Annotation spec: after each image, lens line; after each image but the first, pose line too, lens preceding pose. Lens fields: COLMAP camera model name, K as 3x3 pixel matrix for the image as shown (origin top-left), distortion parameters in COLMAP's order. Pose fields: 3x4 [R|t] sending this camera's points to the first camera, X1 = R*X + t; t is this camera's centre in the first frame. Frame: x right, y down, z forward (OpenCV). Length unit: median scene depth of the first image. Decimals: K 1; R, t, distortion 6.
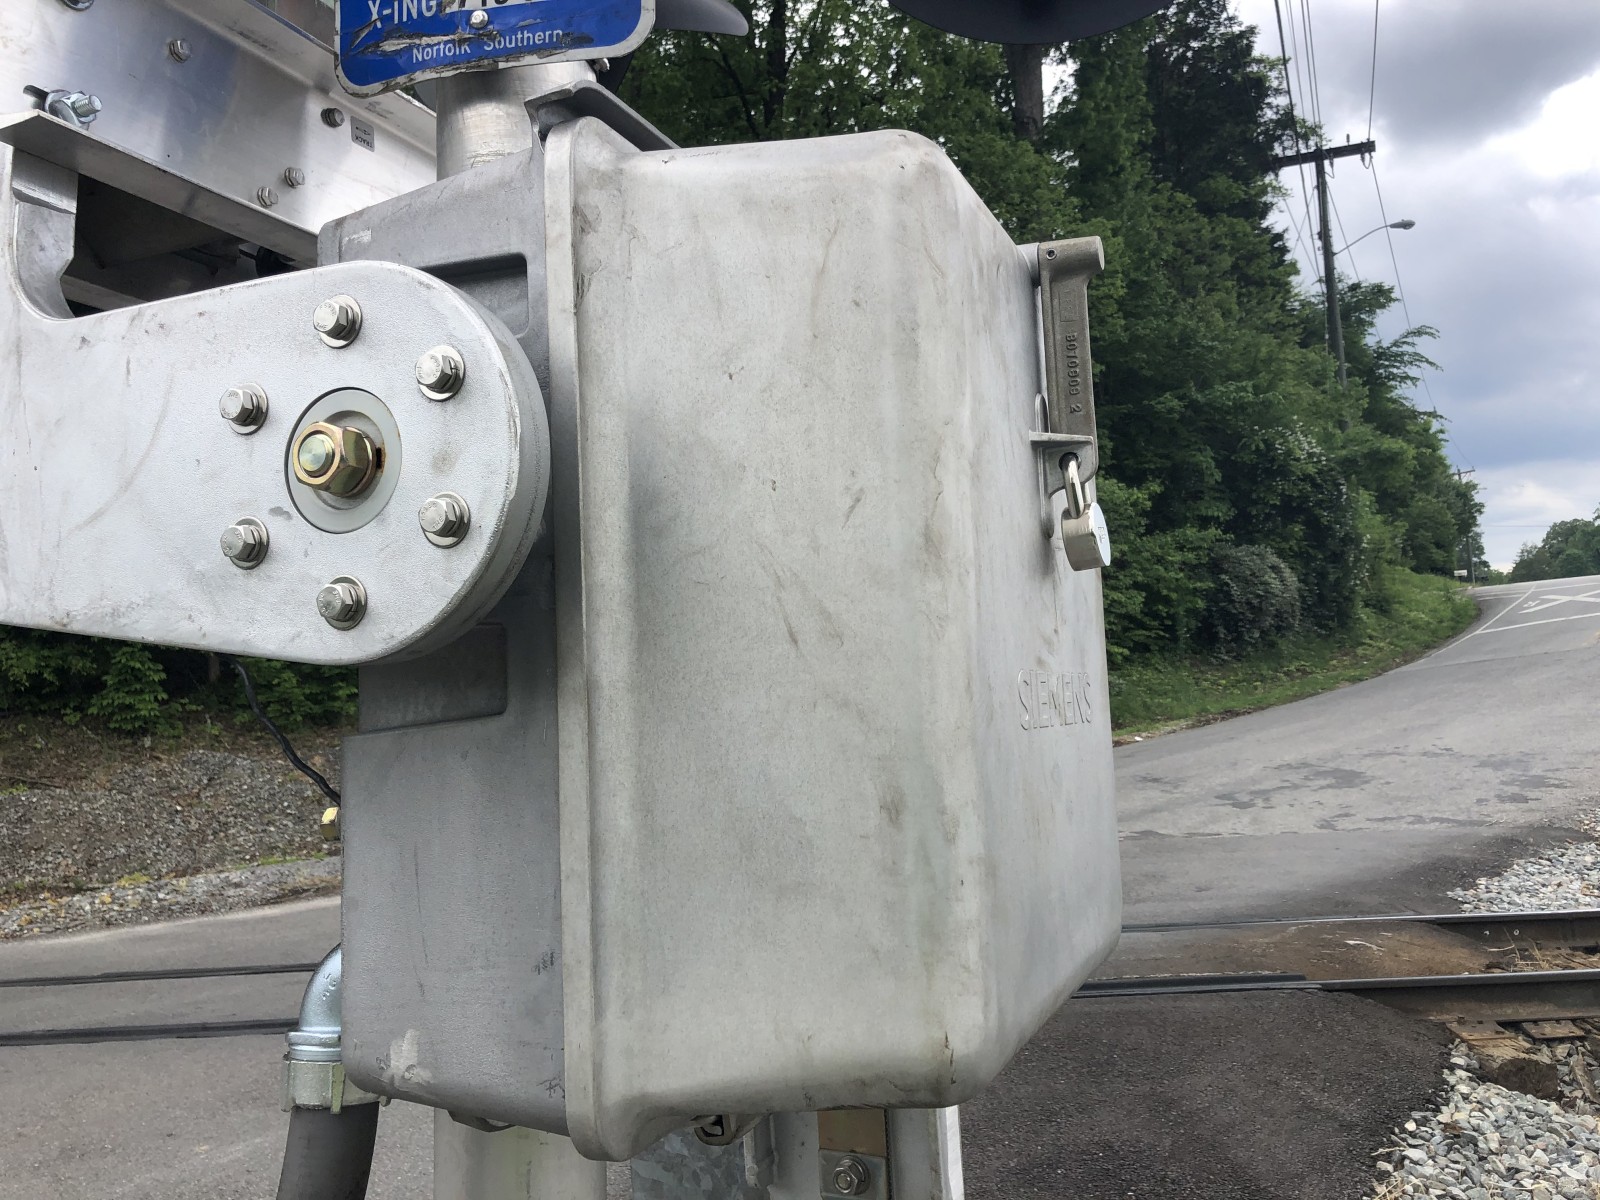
lens RADIAL K [[1310.5, 0, 808.8], [0, 1310.5, 595.3], [0, 0, 1]] dist [0.056171, -0.088092]
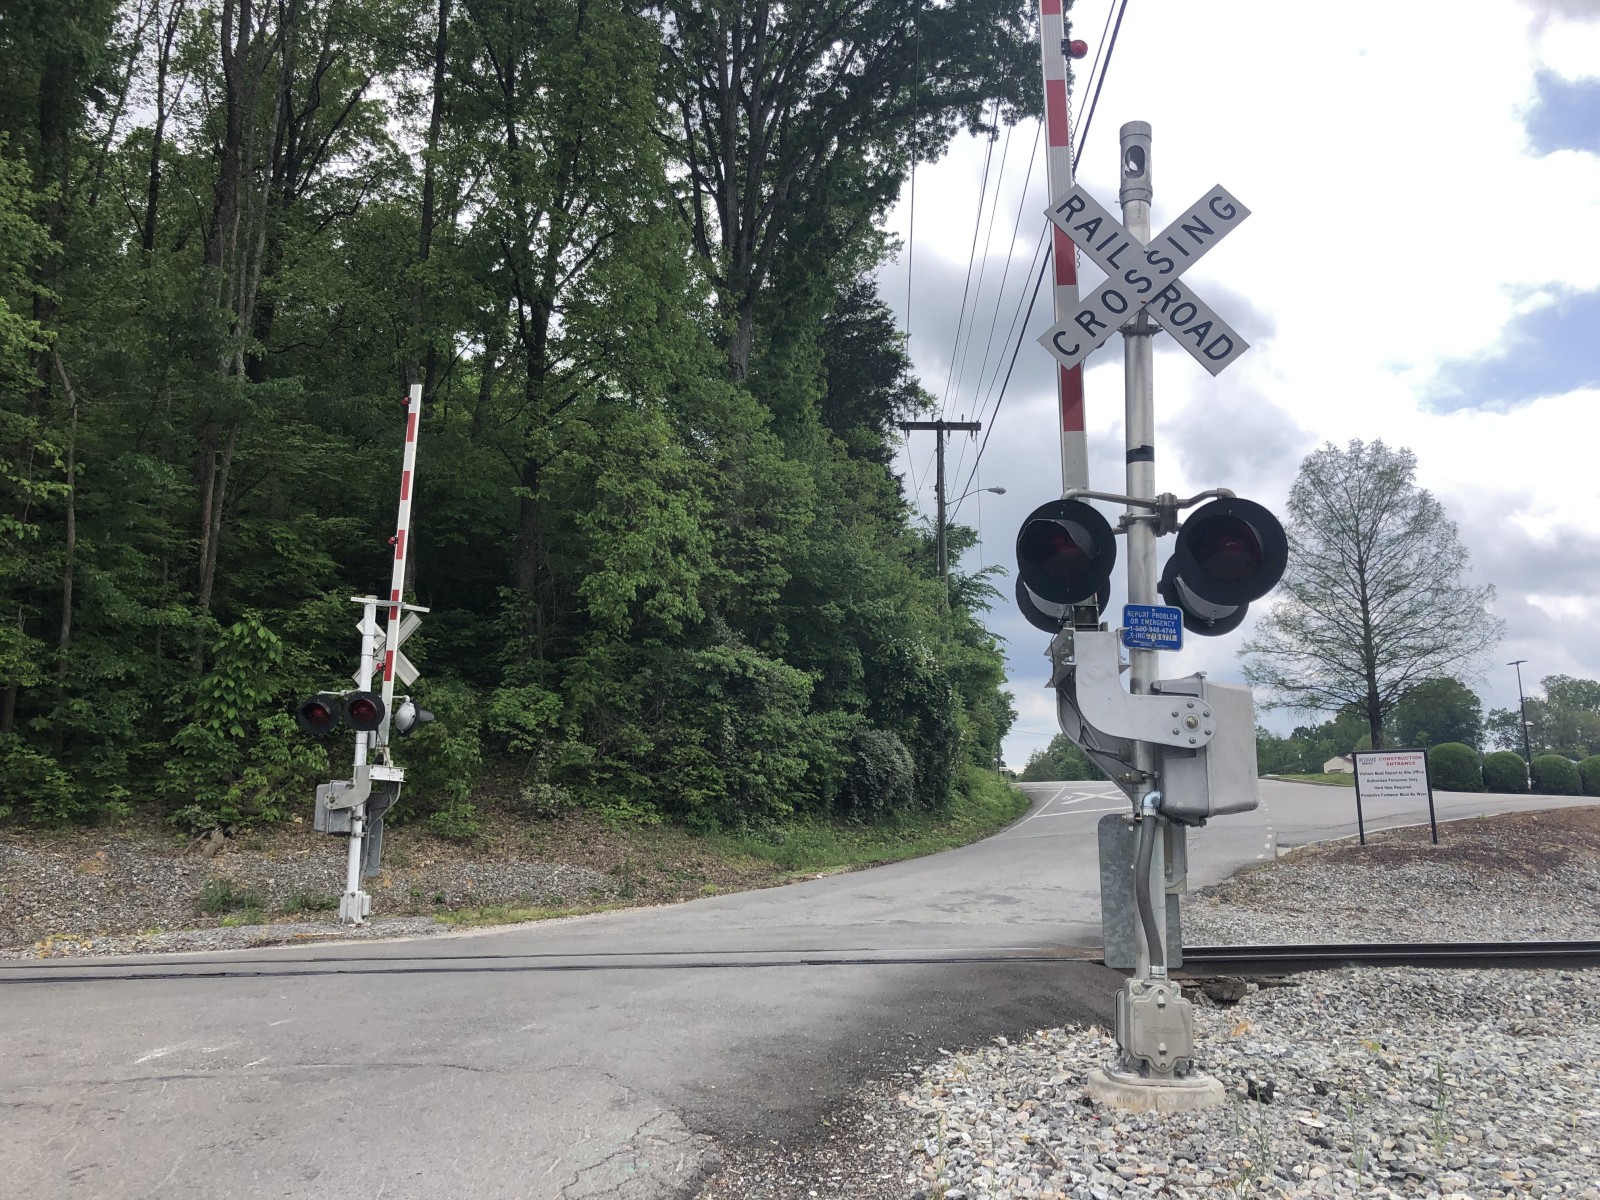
lens RADIAL K [[1310.5, 0, 803.1], [0, 1310.5, 585.8], [0, 0, 1]] dist [0.056171, -0.088092]
pose [[0.942736, 0.124249, 0.309535, -0.127715], [-0.082963, 0.986211, -0.143192, 0.010275], [-0.323058, 0.109312, 0.940045, -0.143983]]
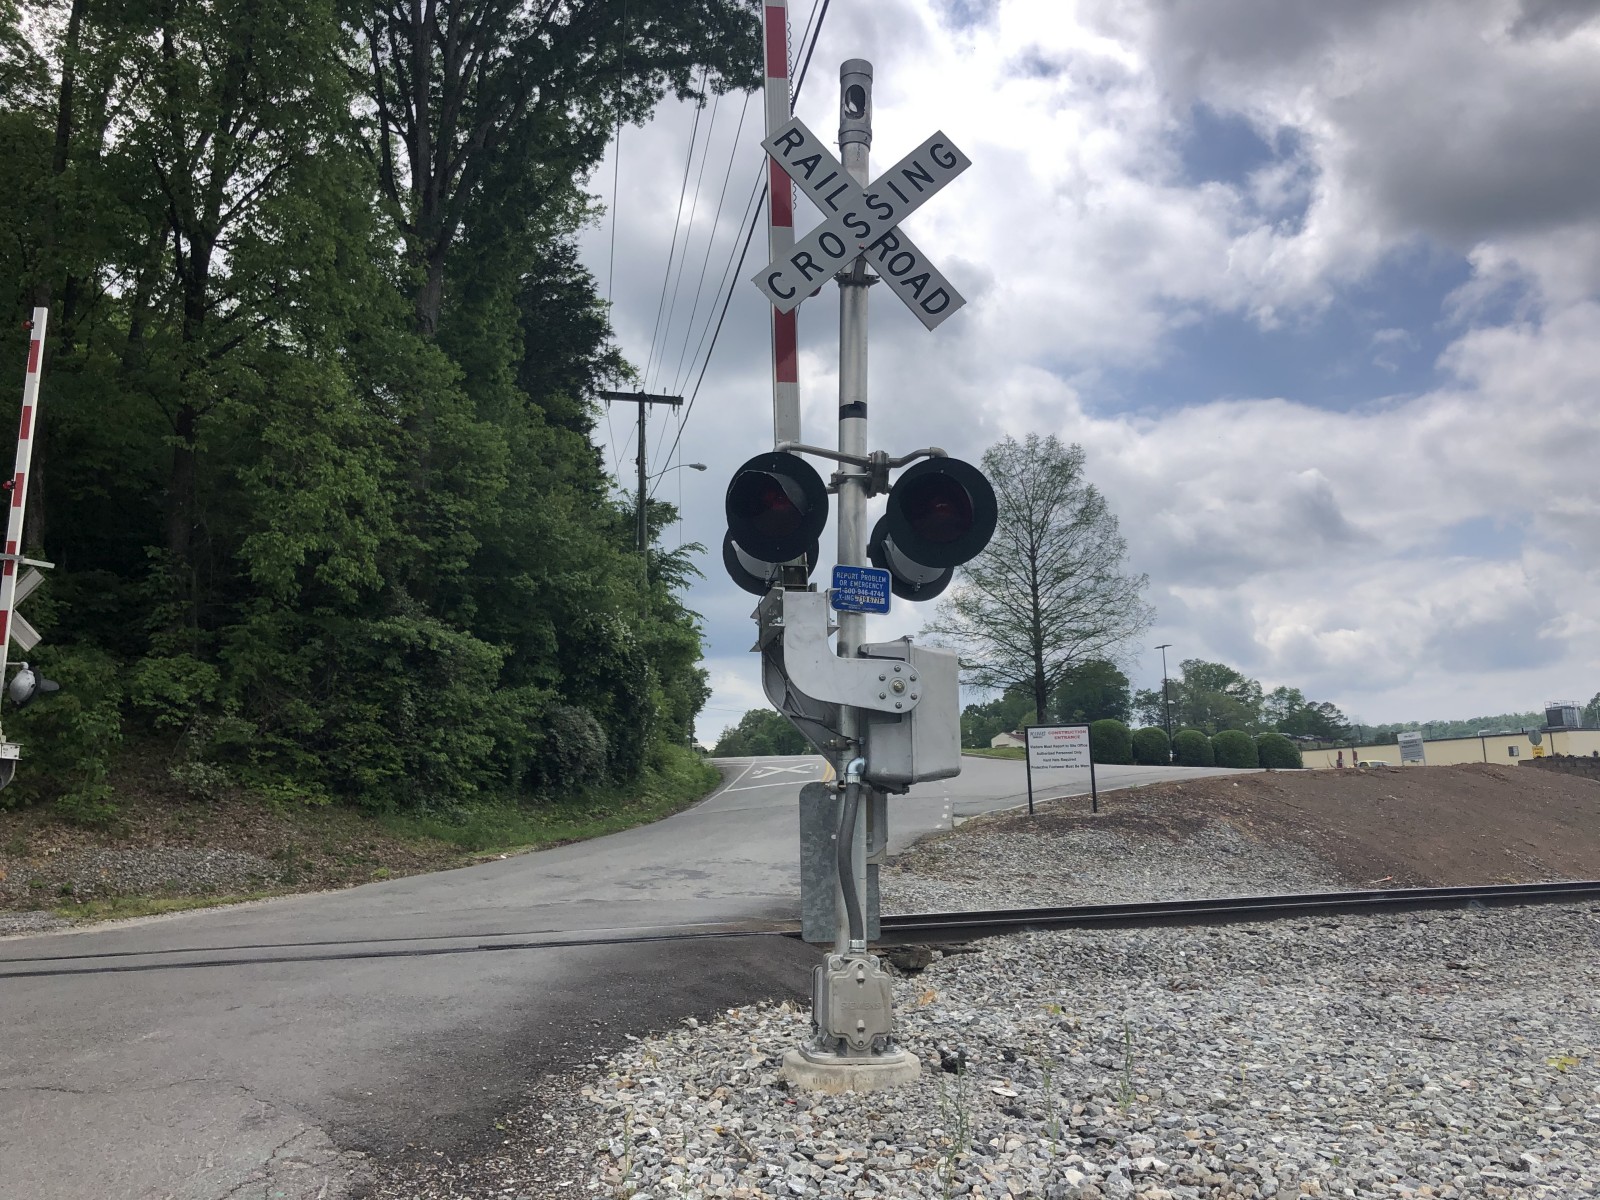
lens RADIAL K [[1310.5, 0, 803.3], [0, 1310.5, 619.6], [0, 0, 1]] dist [0.056171, -0.088092]
pose [[0.843511, 0.128416, 0.521534, -0.121037], [-0.076488, 0.989821, -0.120013, 0.011406], [-0.531637, 0.061342, 0.844748, -0.128645]]
